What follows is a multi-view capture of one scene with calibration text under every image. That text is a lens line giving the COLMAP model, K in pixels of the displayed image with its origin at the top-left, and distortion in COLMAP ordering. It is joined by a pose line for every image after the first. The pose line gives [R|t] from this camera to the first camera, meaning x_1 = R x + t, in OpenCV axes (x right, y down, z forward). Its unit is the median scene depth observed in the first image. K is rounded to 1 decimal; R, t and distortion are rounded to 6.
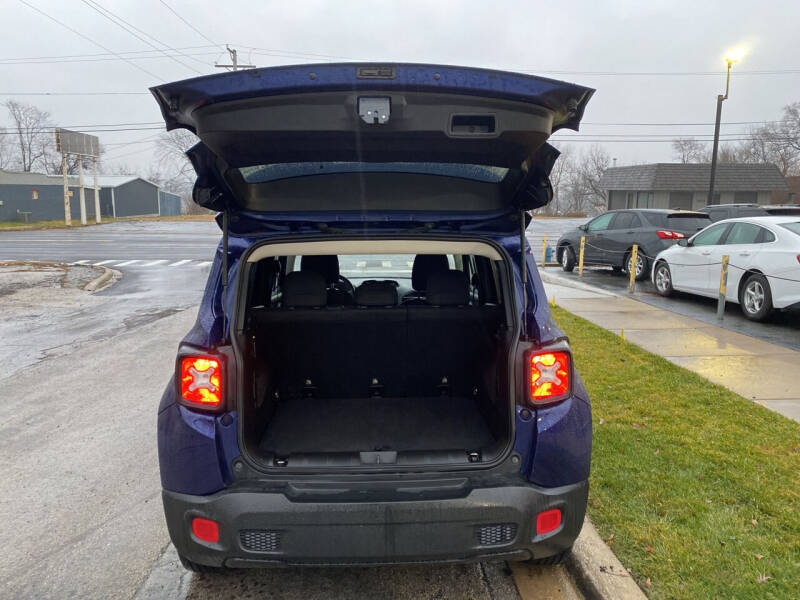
lens RADIAL K [[612.4, 0, 400.6], [0, 612.4, 297.6], [0, 0, 1]] dist [0.020898, -0.017650]
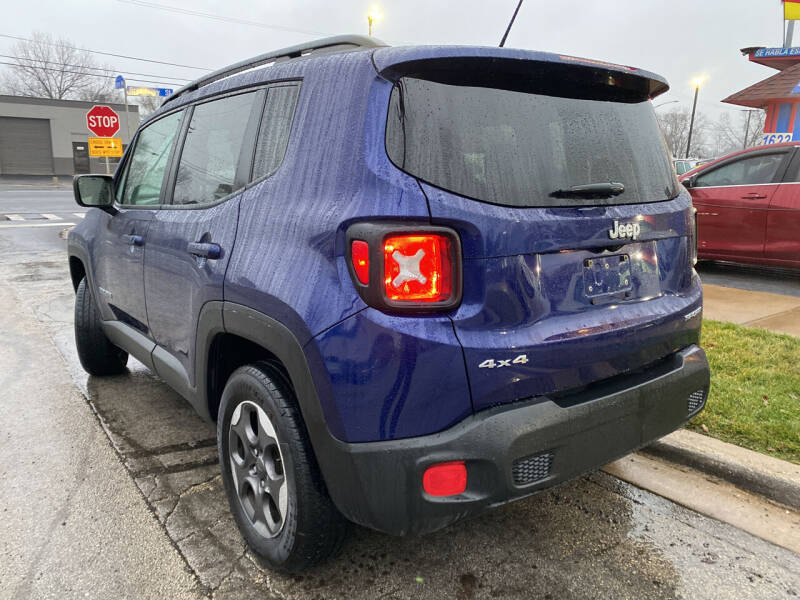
lens RADIAL K [[612.4, 0, 396.1], [0, 612.4, 297.6], [0, 0, 1]] dist [0.020898, -0.017650]
pose [[0.821059, -0.105356, 0.561036, -0.174178], [0.067039, 0.993816, 0.088518, 0.026162], [-0.566893, -0.035067, 0.823045, 0.112880]]
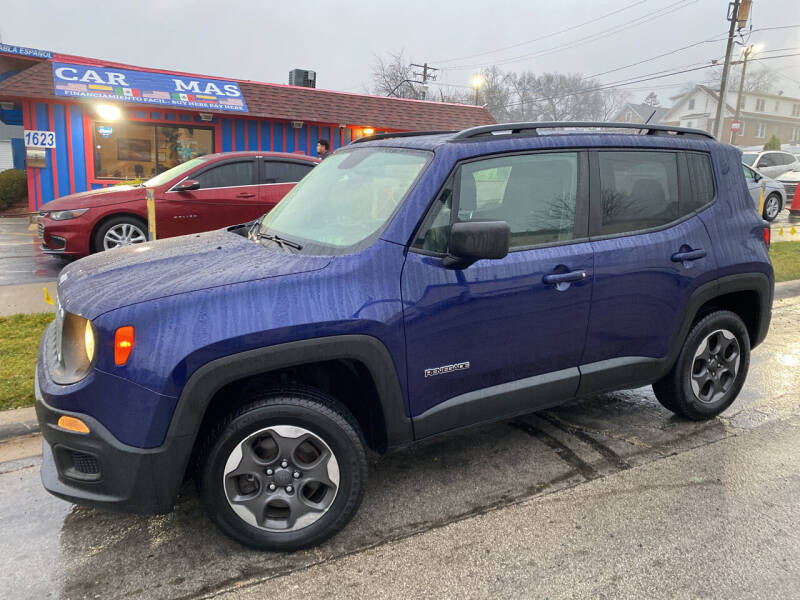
lens RADIAL K [[612.4, 0, 400.7], [0, 612.4, 297.4], [0, 0, 1]] dist [0.020898, -0.017650]
pose [[-0.448885, -0.189193, 0.873332, -0.336701], [0.111163, 0.957915, 0.264654, -0.062503], [-0.886648, 0.215881, -0.408962, 0.626522]]
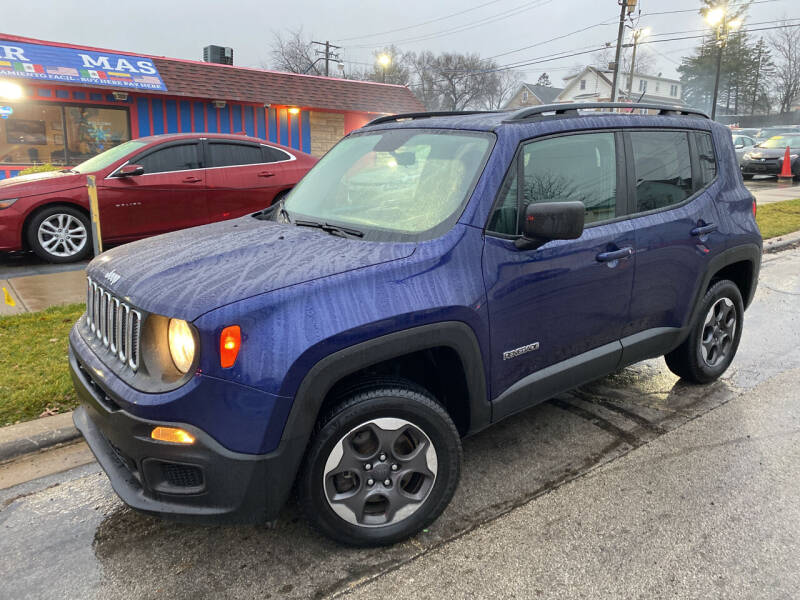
lens RADIAL K [[612.4, 0, 403.3], [0, 612.4, 297.5], [0, 0, 1]] dist [0.020898, -0.017650]
pose [[-0.588098, -0.190593, 0.786012, -0.294002], [0.110346, 0.943842, 0.311426, -0.071360], [-0.801227, 0.269882, -0.534040, 0.687003]]
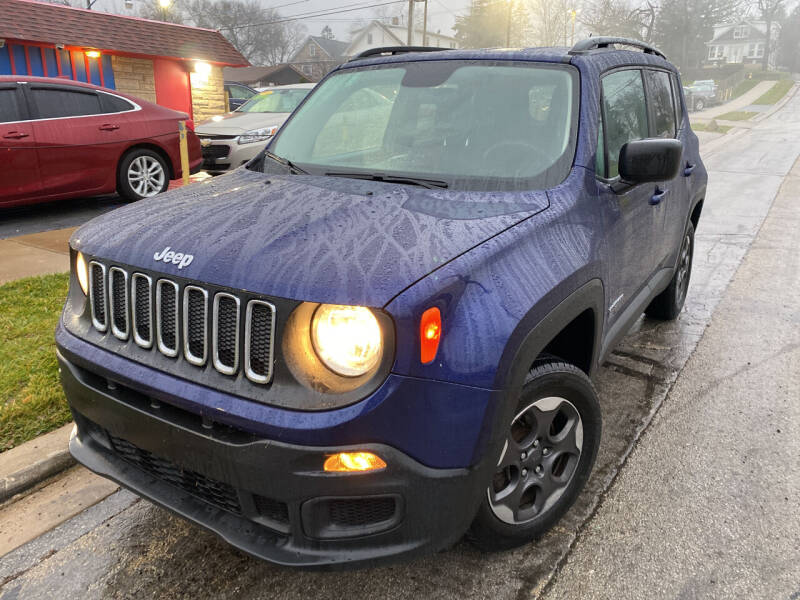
lens RADIAL K [[612.4, 0, 397.2], [0, 612.4, 300.7], [0, 0, 1]] dist [0.020898, -0.017650]
pose [[-0.816857, -0.175769, 0.549409, -0.178560], [0.078327, 0.909826, 0.407531, -0.070250], [-0.571498, 0.375928, -0.729430, 0.742927]]
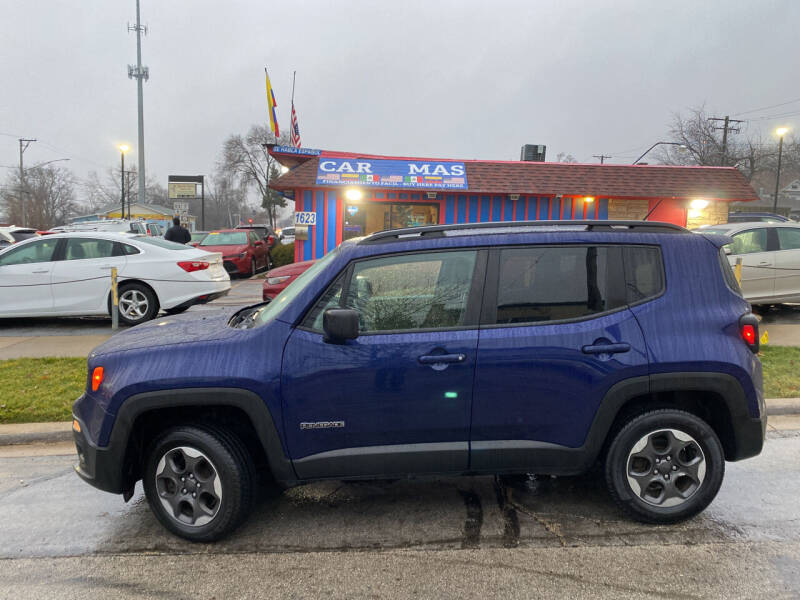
lens RADIAL K [[612.4, 0, 400.9], [0, 612.4, 295.0], [0, 0, 1]] dist [0.020898, -0.017650]
pose [[0.008707, -0.108832, 0.994022, -0.447240], [0.140435, 0.984341, 0.106542, -0.059188], [-0.990052, 0.138668, 0.023854, 0.440057]]
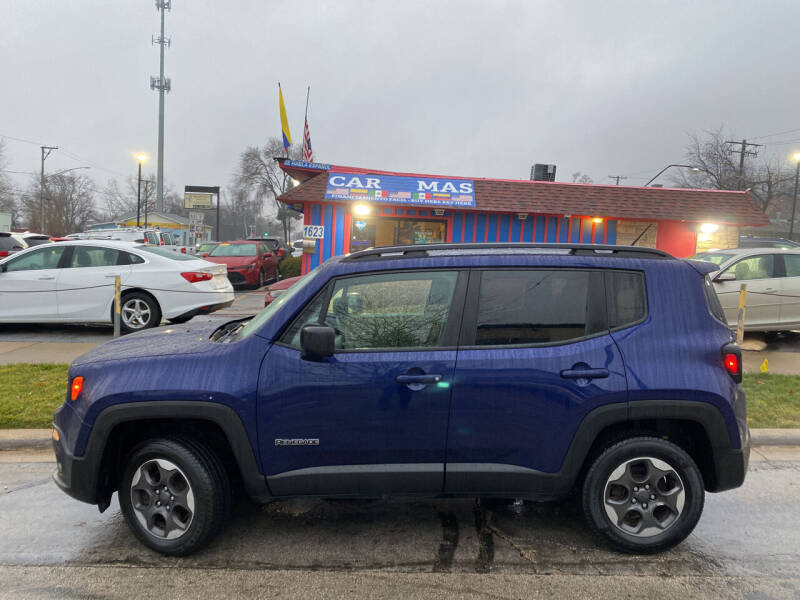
lens RADIAL K [[612.4, 0, 401.0], [0, 612.4, 297.5], [0, 0, 1]] dist [0.020898, -0.017650]
pose [[0.032054, -0.088084, 0.995597, -0.446491], [0.114685, 0.989854, 0.083884, -0.059033], [-0.992885, 0.111491, 0.041831, 0.420741]]
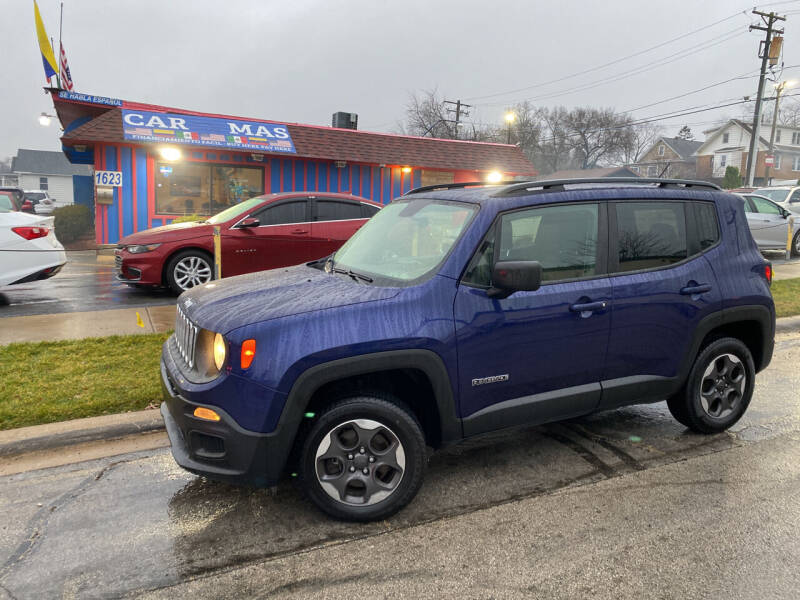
lens RADIAL K [[612.4, 0, 400.8], [0, 612.4, 297.6], [0, 0, 1]] dist [0.020898, -0.017650]
pose [[-0.402974, -0.148904, 0.903017, -0.392273], [0.113284, 0.970972, 0.210664, -0.078057], [-0.908173, 0.187190, -0.374408, 0.666567]]
